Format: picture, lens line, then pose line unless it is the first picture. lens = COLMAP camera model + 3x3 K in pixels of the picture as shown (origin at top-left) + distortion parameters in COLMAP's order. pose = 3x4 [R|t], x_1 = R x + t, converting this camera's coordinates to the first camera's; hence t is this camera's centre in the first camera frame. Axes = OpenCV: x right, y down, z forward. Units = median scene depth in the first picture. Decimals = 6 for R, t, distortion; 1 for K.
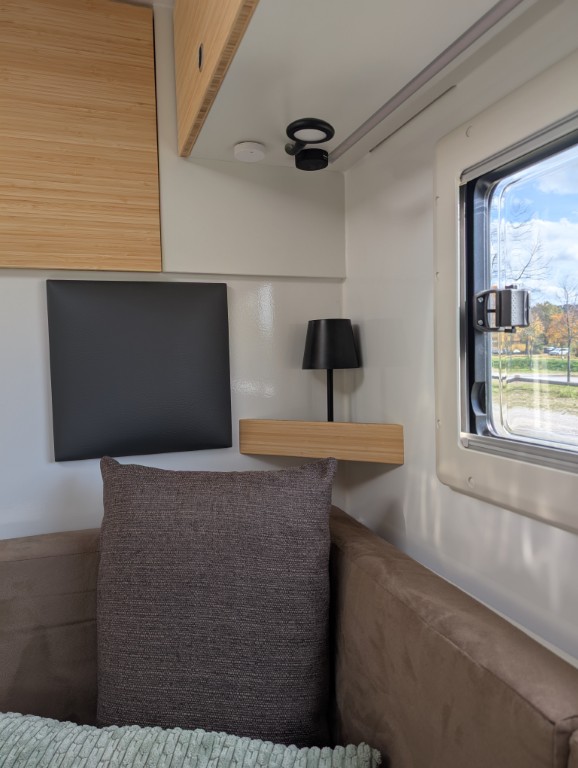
lens RADIAL K [[548.6, 0, 297.8], [0, 548.6, 383.0], [0, 0, 1]] dist [0.027771, -0.027717]
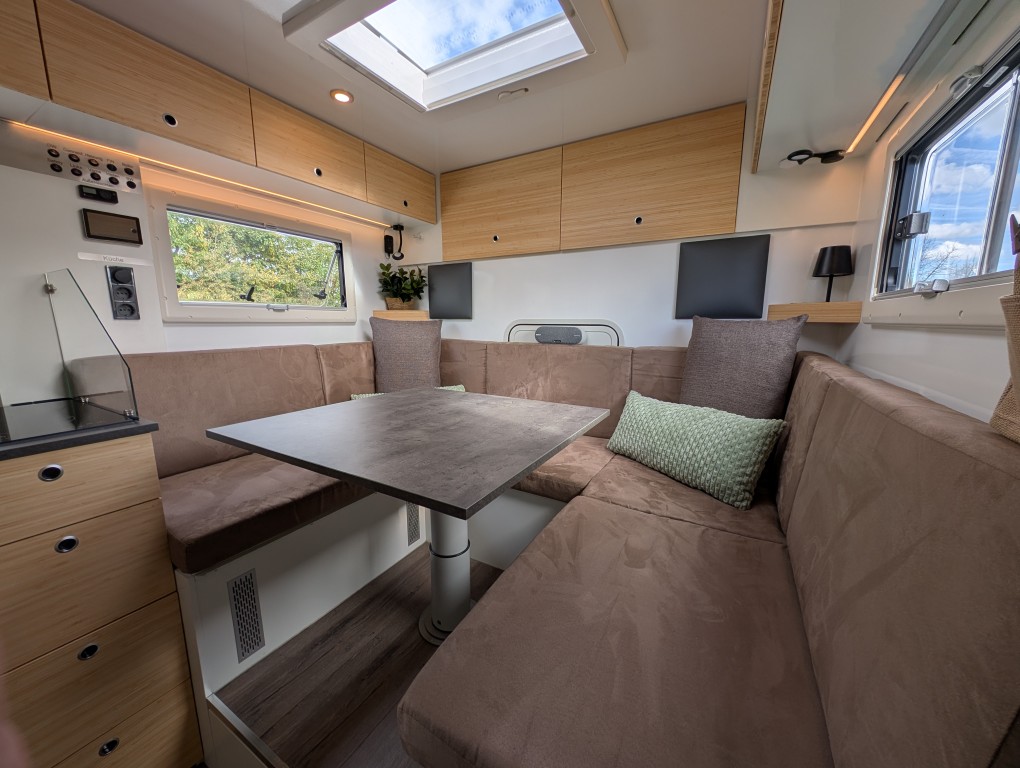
lens RADIAL K [[378.1, 0, 510.0], [0, 378.1, 384.0], [0, 0, 1]] dist [0.019053, -0.006991]
pose [[0.653135, 0.150244, -0.742187, 0.388620], [-0.050260, 0.986559, 0.155484, 0.200720], [0.755572, -0.064250, 0.651907, -0.698127]]
